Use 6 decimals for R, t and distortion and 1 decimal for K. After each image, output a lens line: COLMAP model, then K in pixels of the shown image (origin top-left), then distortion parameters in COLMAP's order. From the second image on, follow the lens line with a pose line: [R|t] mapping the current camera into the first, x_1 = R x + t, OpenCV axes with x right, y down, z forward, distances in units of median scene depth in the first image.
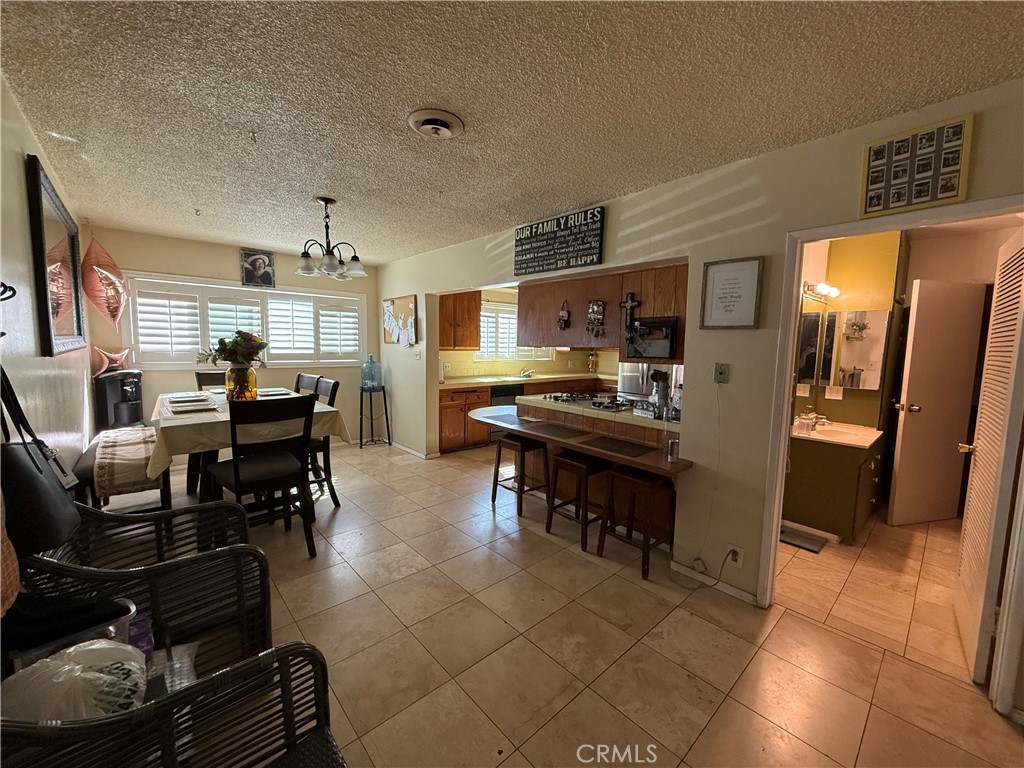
lens RADIAL K [[407.6, 0, 514.0], [0, 407.6, 381.3], [0, 0, 1]] dist [-0.001074, 0.000750]
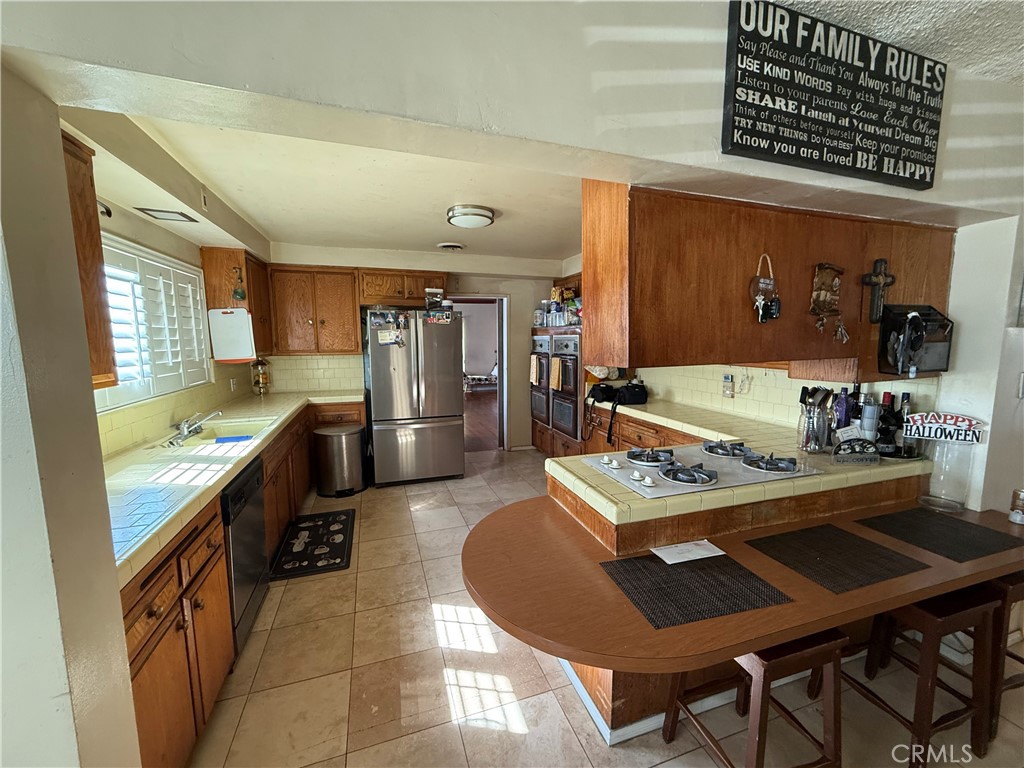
lens RADIAL K [[407.6, 0, 511.1], [0, 407.6, 382.4], [0, 0, 1]] dist [-0.001074, 0.000750]
pose [[0.402703, -0.124027, 0.906889, -0.408224], [0.097686, 0.990942, 0.092145, -0.135815], [-0.910103, 0.051483, 0.411172, 1.122560]]
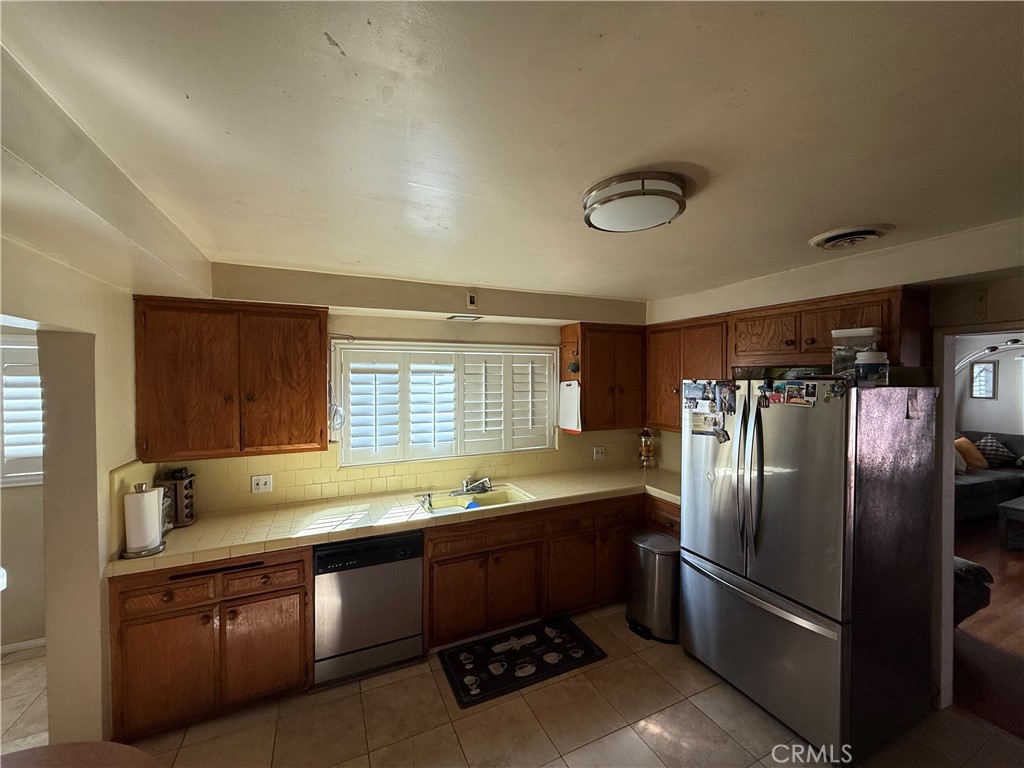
lens RADIAL K [[407.6, 0, 510.3], [0, 407.6, 383.9], [0, 0, 1]] dist [-0.001074, 0.000750]
pose [[0.954854, -0.017077, -0.296583, 0.430318], [-0.007020, 0.996771, -0.079994, -0.201221], [0.296992, 0.078465, 0.951651, 1.120388]]
